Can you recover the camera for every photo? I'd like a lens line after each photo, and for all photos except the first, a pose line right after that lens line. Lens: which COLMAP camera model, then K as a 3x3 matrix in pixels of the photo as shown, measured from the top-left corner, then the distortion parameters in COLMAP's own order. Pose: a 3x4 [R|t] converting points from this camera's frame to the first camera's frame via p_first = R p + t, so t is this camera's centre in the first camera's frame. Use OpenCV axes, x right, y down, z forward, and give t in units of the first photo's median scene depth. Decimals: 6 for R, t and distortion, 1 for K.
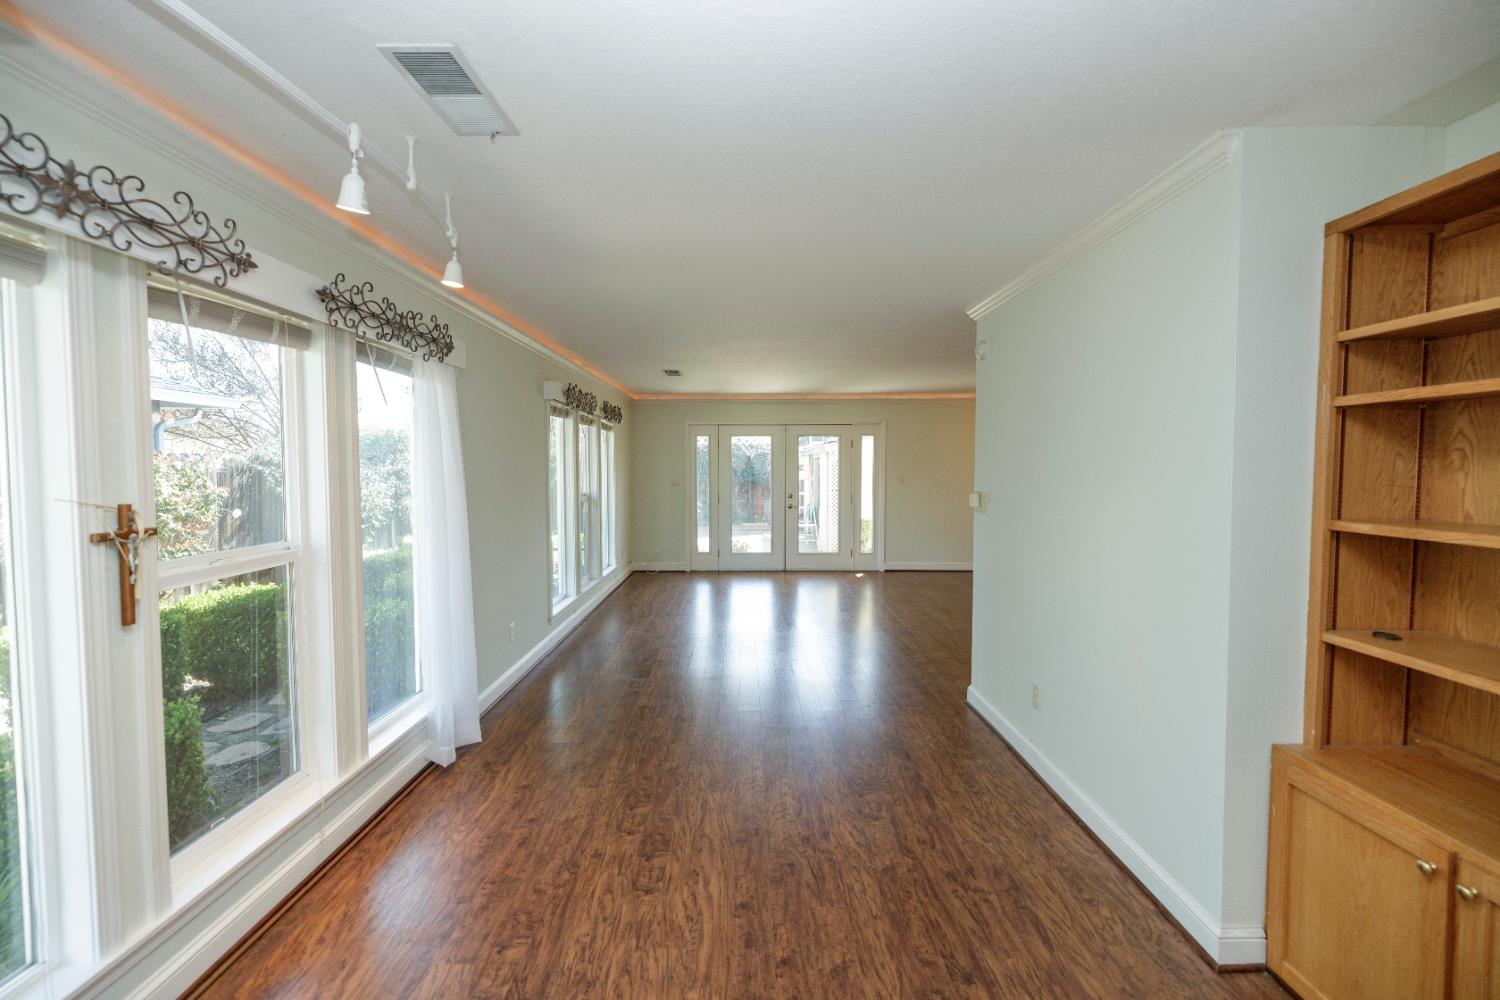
lens RADIAL K [[629.1, 0, 739.9], [0, 629.1, 493.1], [0, 0, 1]] dist [0.002304, -0.001174]
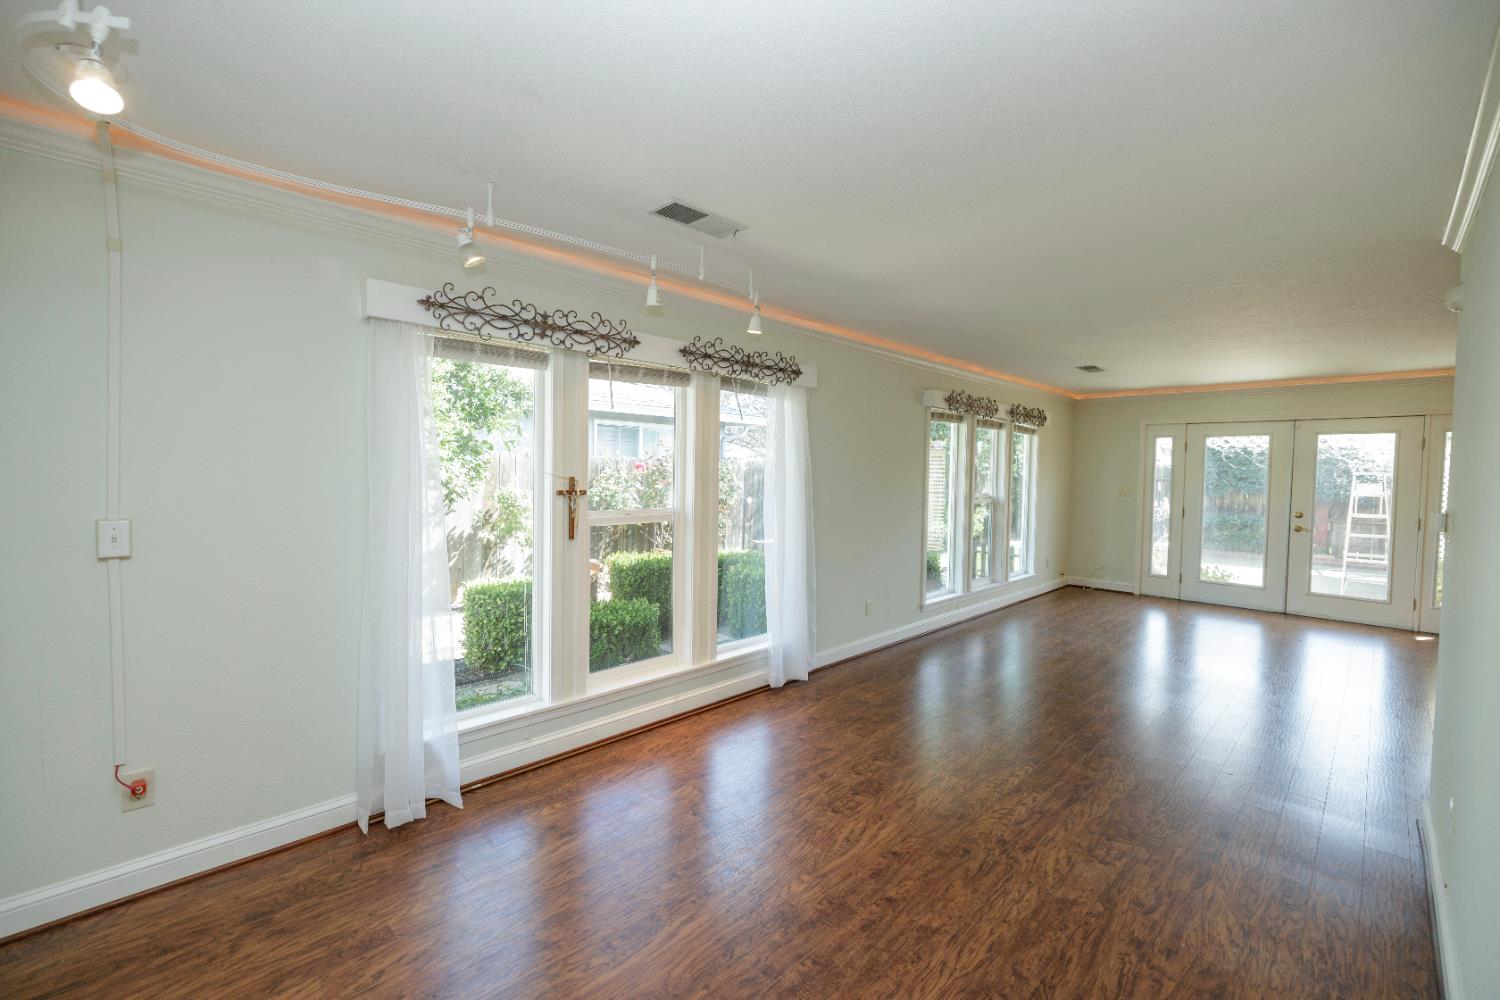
lens RADIAL K [[629.1, 0, 738.7], [0, 629.1, 492.4], [0, 0, 1]] dist [0.002304, -0.001174]
pose [[0.702055, 0.039654, -0.711018, 0.545020], [-0.049056, 0.998770, 0.007265, 0.018354], [0.710431, 0.029780, 0.703137, -0.003416]]
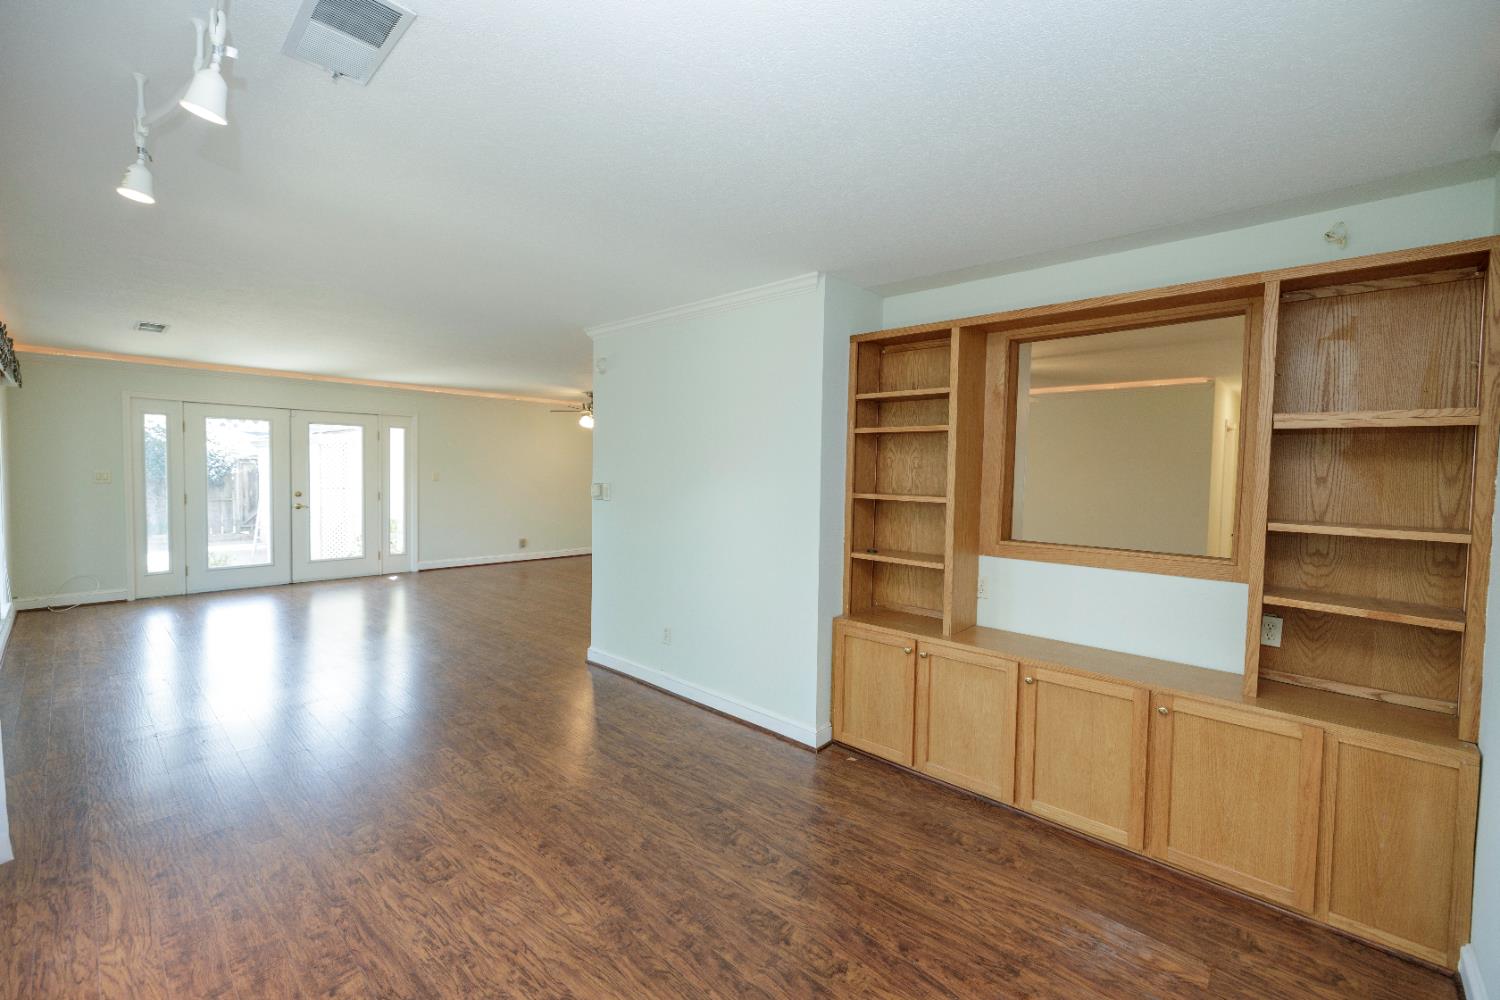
lens RADIAL K [[629.1, 0, 741.2], [0, 629.1, 492.3], [0, 0, 1]] dist [0.002304, -0.001174]
pose [[0.673463, -0.011982, 0.739124, -0.544249], [0.012613, 0.999909, 0.004717, 0.022234], [-0.739114, 0.006146, 0.673553, -0.021062]]
